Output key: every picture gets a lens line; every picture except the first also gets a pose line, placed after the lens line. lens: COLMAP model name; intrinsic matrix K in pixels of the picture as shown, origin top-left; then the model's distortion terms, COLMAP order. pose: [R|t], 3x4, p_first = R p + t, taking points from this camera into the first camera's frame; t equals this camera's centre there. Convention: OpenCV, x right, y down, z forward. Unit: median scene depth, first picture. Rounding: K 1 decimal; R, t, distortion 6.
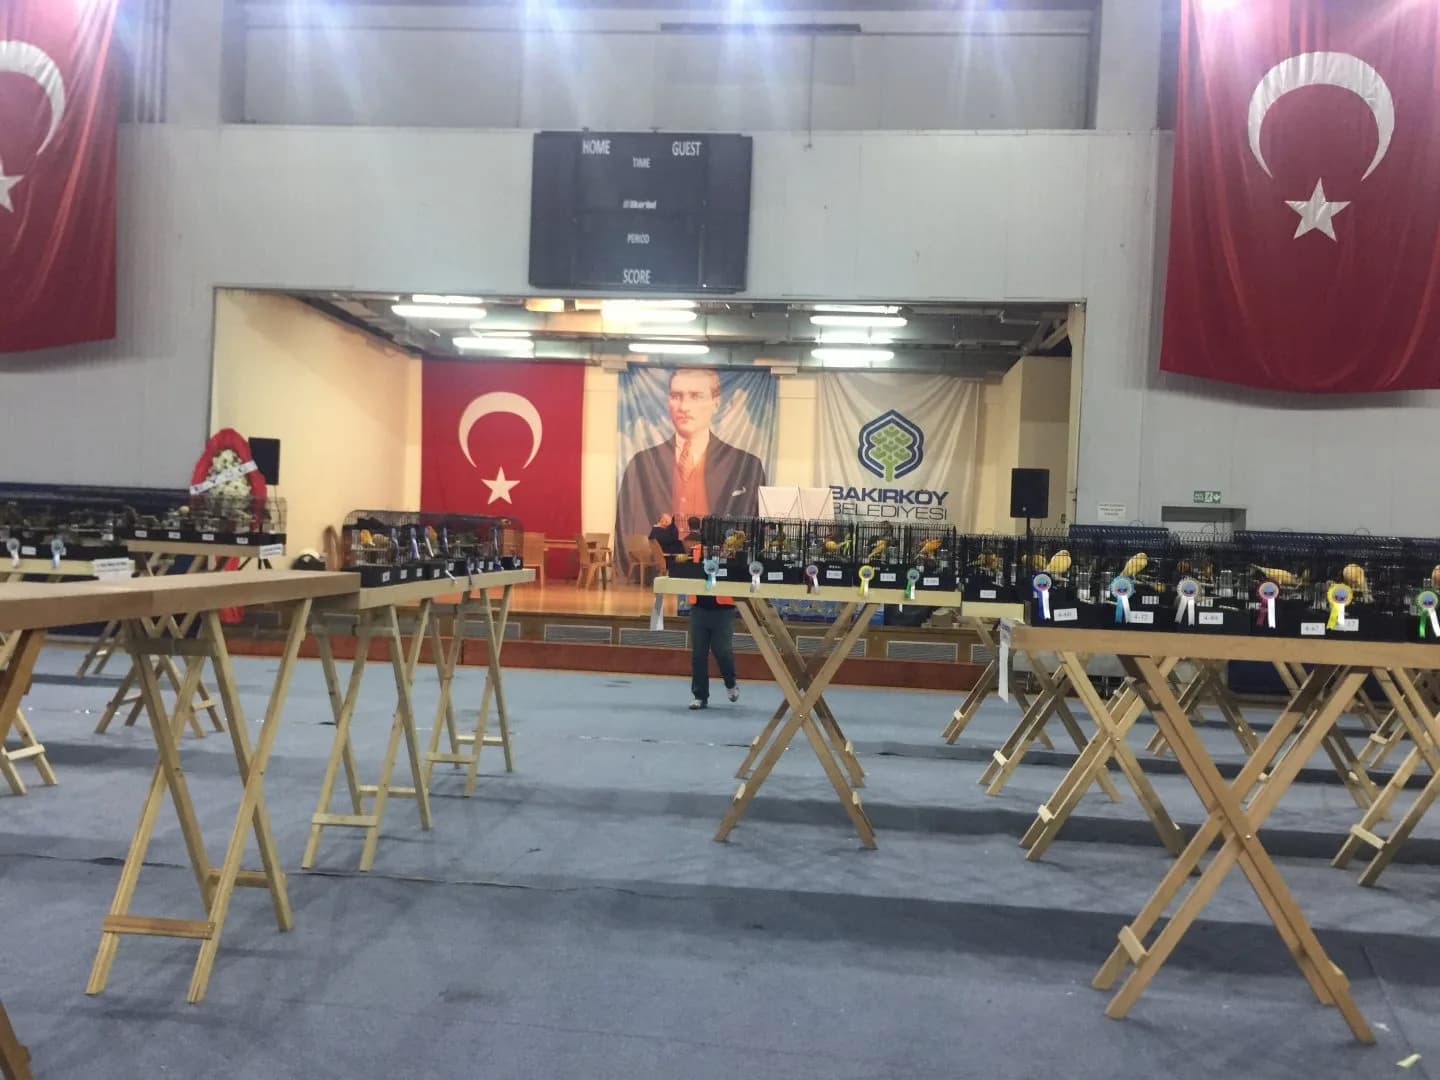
lens RADIAL K [[1228.0, 0, 723.5], [0, 1228.0, 544.6], [0, 0, 1]] dist [0.046061, -0.047209]
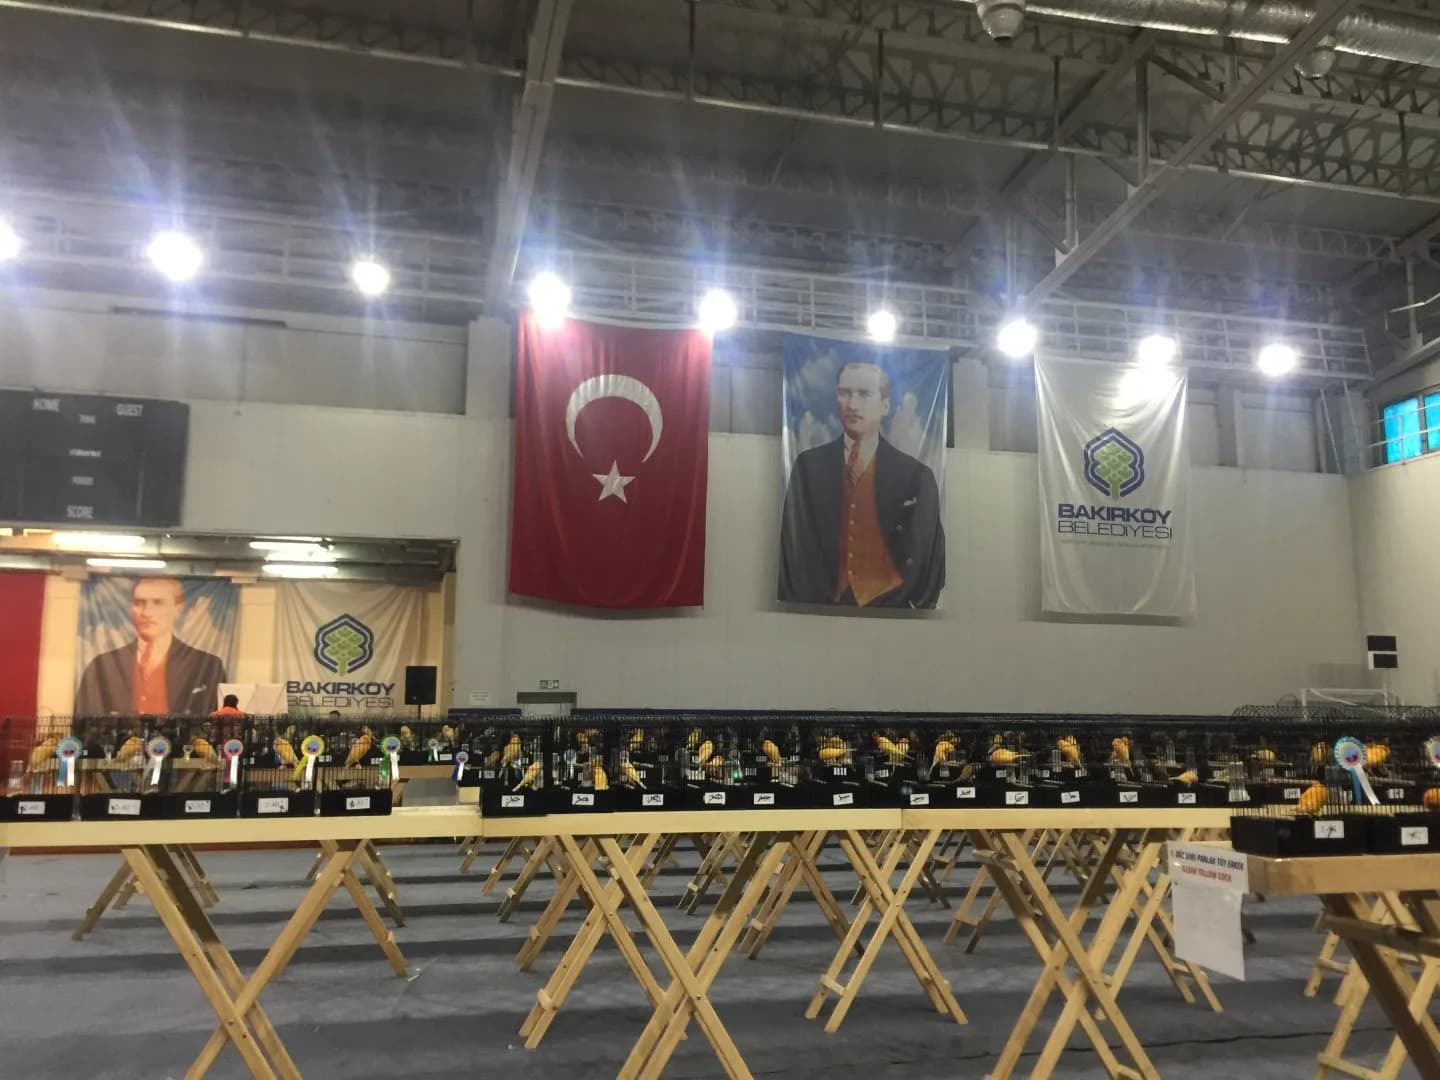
lens RADIAL K [[1228.0, 0, 723.5], [0, 1228.0, 544.6], [0, 0, 1]] dist [0.046061, -0.047209]
pose [[0.935325, 0.011737, 0.353596, 0.058287], [0.041205, 0.989034, -0.141823, 0.005578], [-0.351383, 0.147220, 0.924585, -0.211615]]
